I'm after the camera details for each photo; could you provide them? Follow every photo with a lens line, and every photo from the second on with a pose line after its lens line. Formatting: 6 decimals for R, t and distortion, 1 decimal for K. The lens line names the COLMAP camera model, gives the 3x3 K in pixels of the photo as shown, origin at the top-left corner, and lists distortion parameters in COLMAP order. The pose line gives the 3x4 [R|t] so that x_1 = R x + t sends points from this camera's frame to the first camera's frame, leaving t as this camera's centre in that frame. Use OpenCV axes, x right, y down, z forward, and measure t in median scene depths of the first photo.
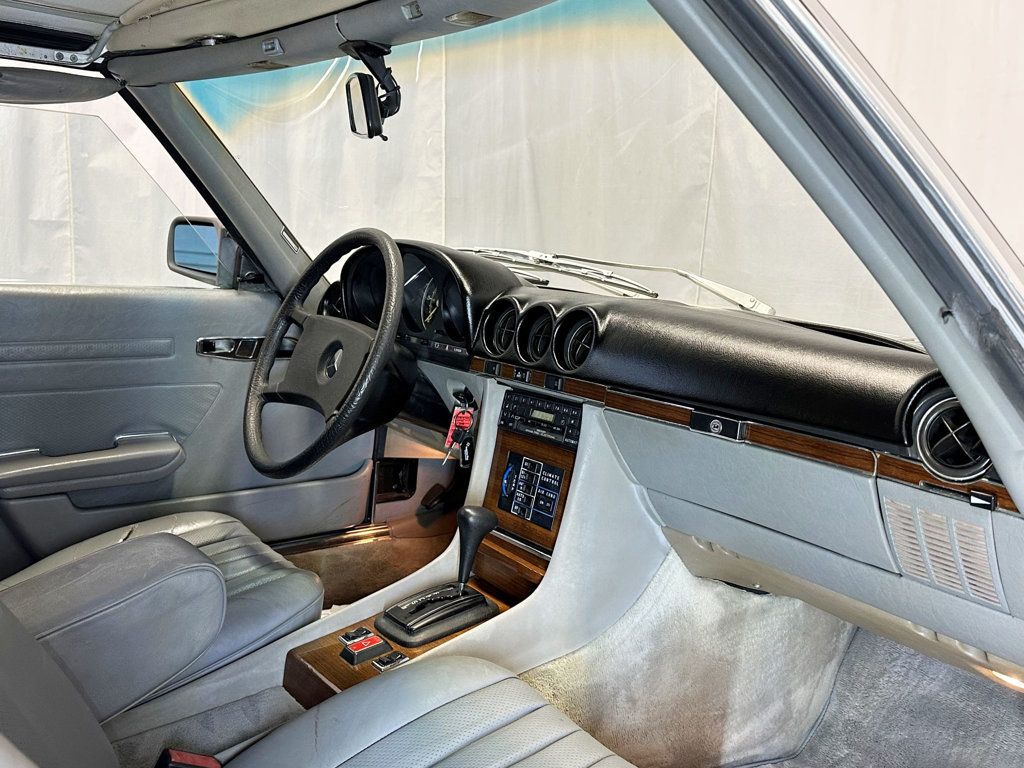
lens RADIAL K [[976.2, 0, 512.0], [0, 976.2, 384.0], [0, 0, 1]] dist [0.167578, -0.353643]
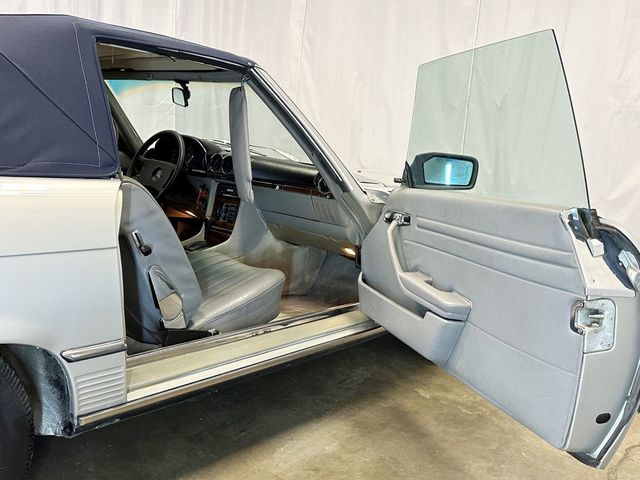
lens RADIAL K [[610.1, 0, 320.0], [0, 610.1, 240.0], [0, 0, 1]] dist [0.167578, -0.353643]
pose [[0.980053, 0.001327, 0.198730, -0.078481], [-0.004521, 0.999868, 0.015616, 0.159915], [-0.198683, -0.016203, 0.979930, -1.043905]]
